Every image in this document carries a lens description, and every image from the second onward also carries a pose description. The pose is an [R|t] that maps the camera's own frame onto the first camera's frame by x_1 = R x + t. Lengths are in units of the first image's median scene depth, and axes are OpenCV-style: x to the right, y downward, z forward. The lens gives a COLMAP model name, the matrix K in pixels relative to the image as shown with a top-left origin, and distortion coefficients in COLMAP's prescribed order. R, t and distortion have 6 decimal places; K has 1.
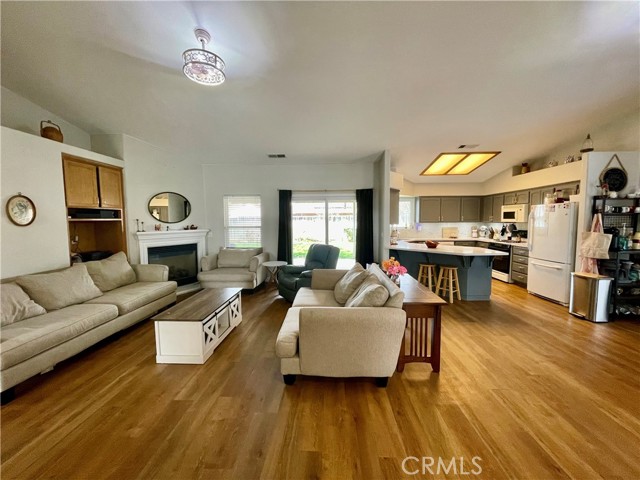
lens RADIAL K [[257.1, 0, 320.6], [0, 257.1, 238.2], [0, 0, 1]] dist [-0.002708, -0.000707]
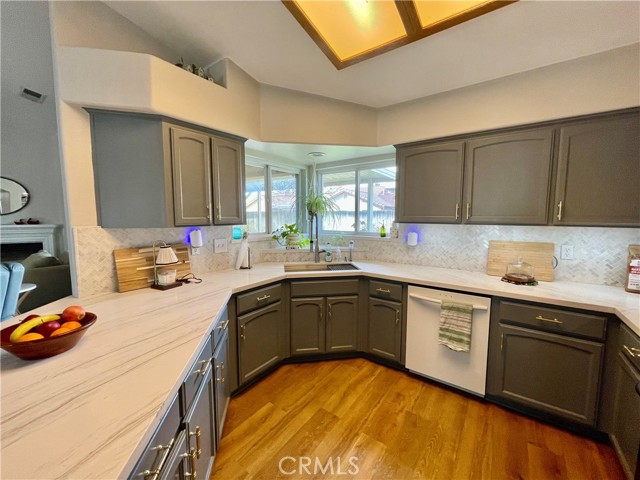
lens RADIAL K [[257.1, 0, 320.6], [0, 257.1, 238.2], [0, 0, 1]] dist [-0.002708, -0.000707]
pose [[0.827396, 0.059895, -0.558416, 0.949077], [-0.048428, 0.998202, 0.035311, -0.089444], [0.559527, -0.002173, 0.828810, 1.245668]]
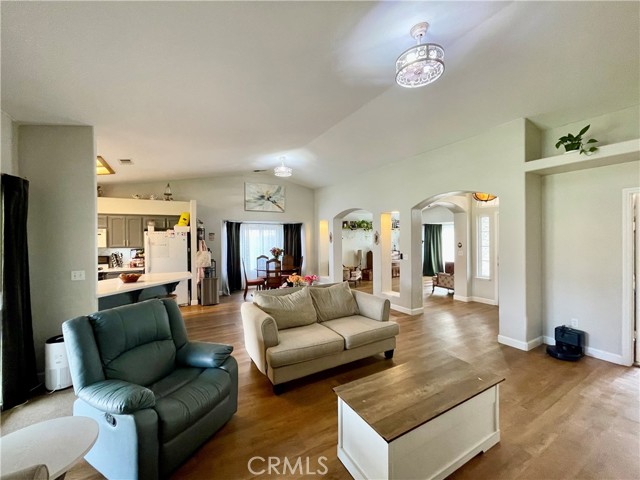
lens RADIAL K [[257.1, 0, 320.6], [0, 257.1, 238.2], [0, 0, 1]] dist [-0.002708, -0.000707]
pose [[-0.525951, 0.011857, 0.850432, -0.672298], [0.075002, 0.996654, 0.032490, -0.097756], [-0.847201, 0.080872, -0.525080, 1.185601]]
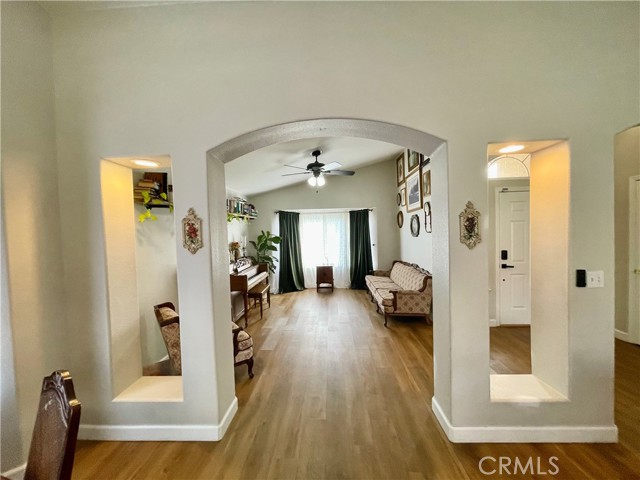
lens RADIAL K [[257.1, 0, 320.6], [0, 257.1, 238.2], [0, 0, 1]] dist [-0.002708, -0.000707]
pose [[-0.999334, 0.035705, 0.007511, 0.714225], [0.036285, 0.994119, 0.102036, -0.059521], [-0.003824, 0.102241, -0.994752, 0.561621]]
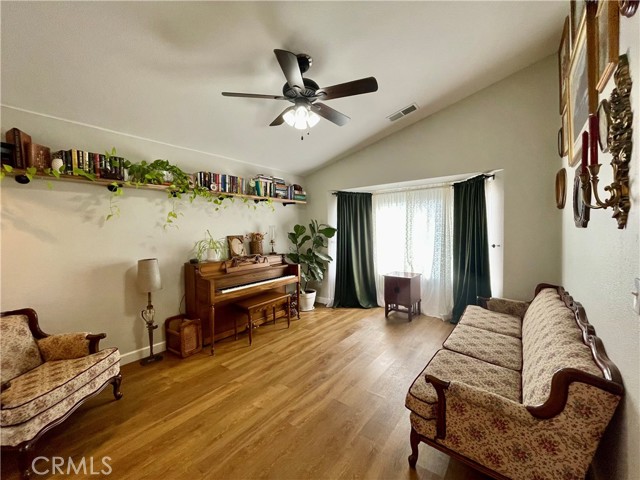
lens RADIAL K [[257.1, 0, 320.6], [0, 257.1, 238.2], [0, 0, 1]] dist [-0.002708, -0.000707]
pose [[-0.805280, 0.003858, 0.592882, 0.357288], [0.067096, 0.994148, 0.084663, 0.030727], [-0.589086, 0.107958, -0.800826, -0.082856]]
